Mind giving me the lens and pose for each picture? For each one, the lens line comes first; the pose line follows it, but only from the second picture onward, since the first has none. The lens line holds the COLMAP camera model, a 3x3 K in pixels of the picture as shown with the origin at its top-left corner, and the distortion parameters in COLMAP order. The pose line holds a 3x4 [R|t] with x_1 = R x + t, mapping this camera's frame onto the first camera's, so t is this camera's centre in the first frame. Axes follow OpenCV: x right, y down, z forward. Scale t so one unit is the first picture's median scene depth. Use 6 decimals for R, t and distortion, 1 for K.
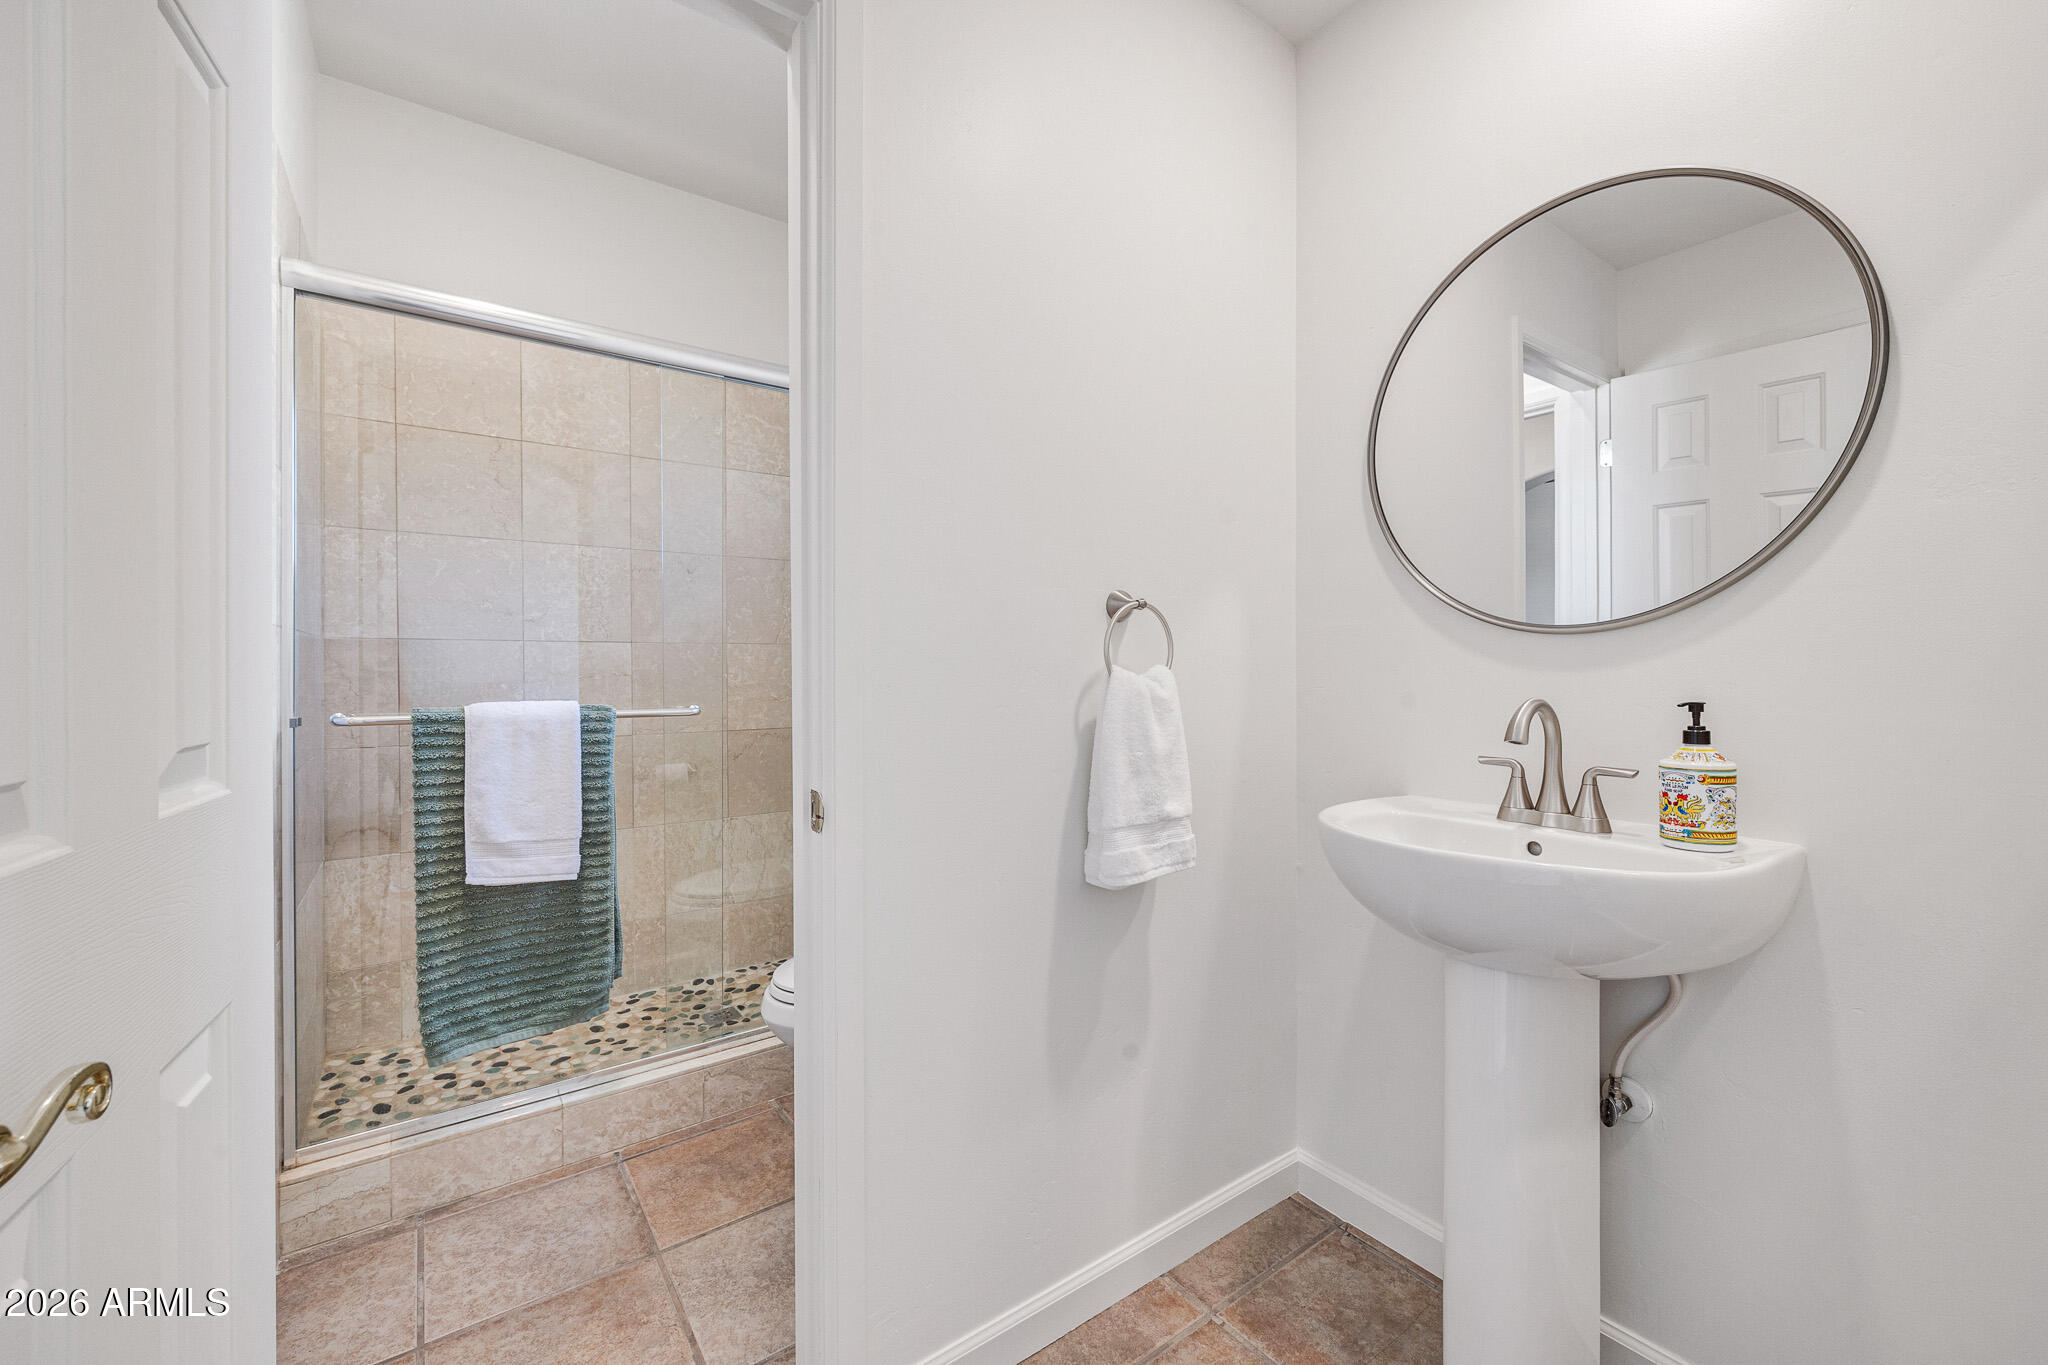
lens RADIAL K [[834.4, 0, 1025.8], [0, 834.4, 670.3], [0, 0, 1]] dist [0.001966, 0.000096]
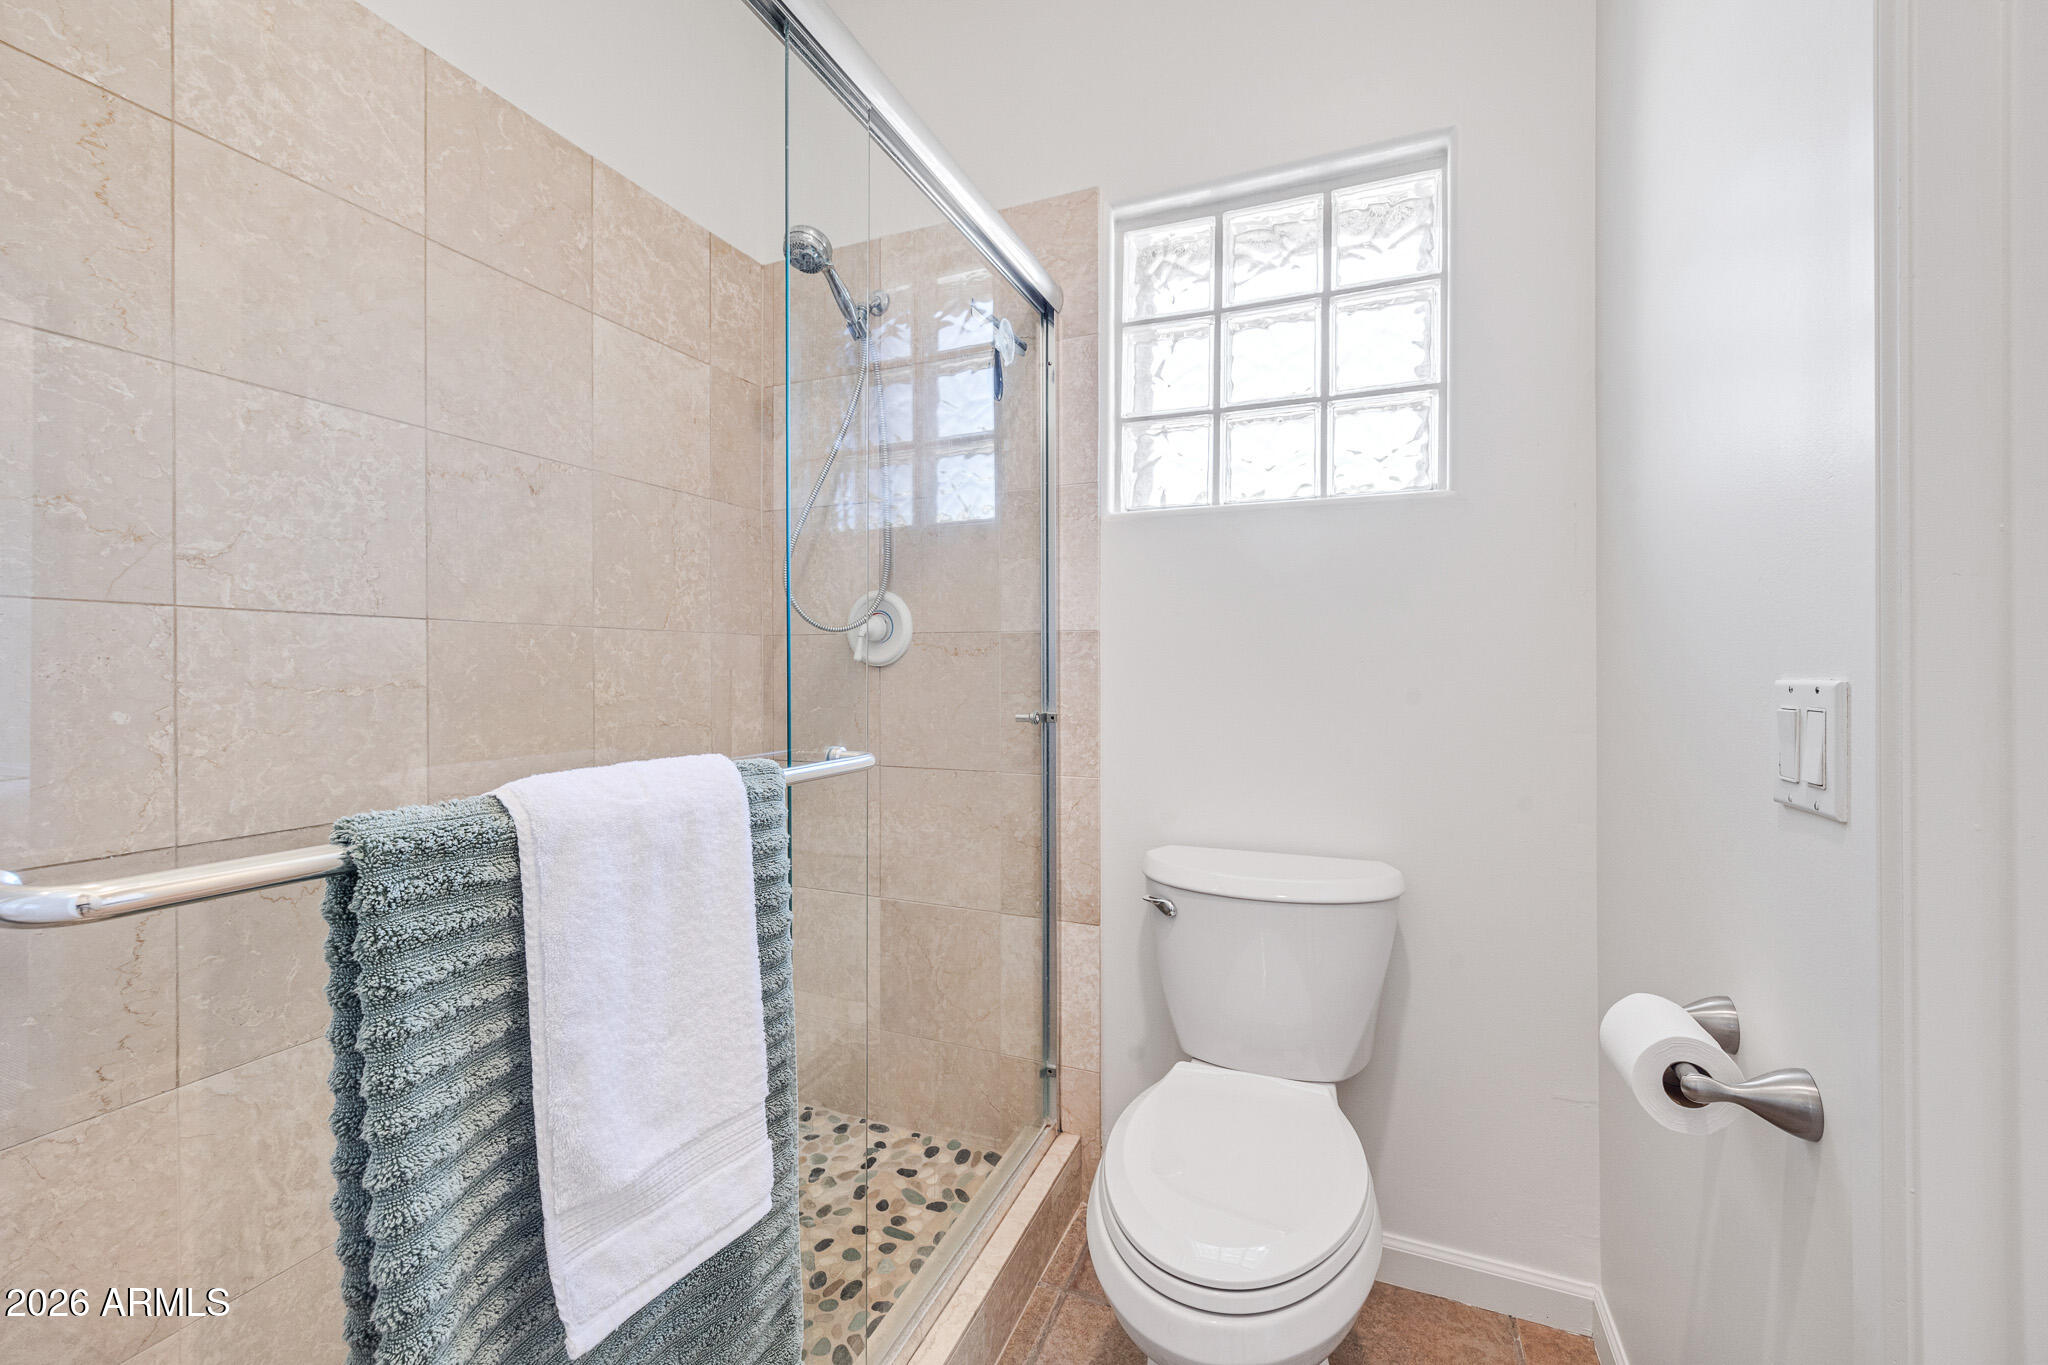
lens RADIAL K [[834.4, 0, 1025.7], [0, 834.4, 669.1], [0, 0, 1]] dist [0.001966, 0.000096]
pose [[0.852169, 0.002207, 0.523262, -0.459369], [-0.000033, 0.999991, -0.004163, -0.002315], [-0.523267, 0.003530, 0.852162, 0.426826]]
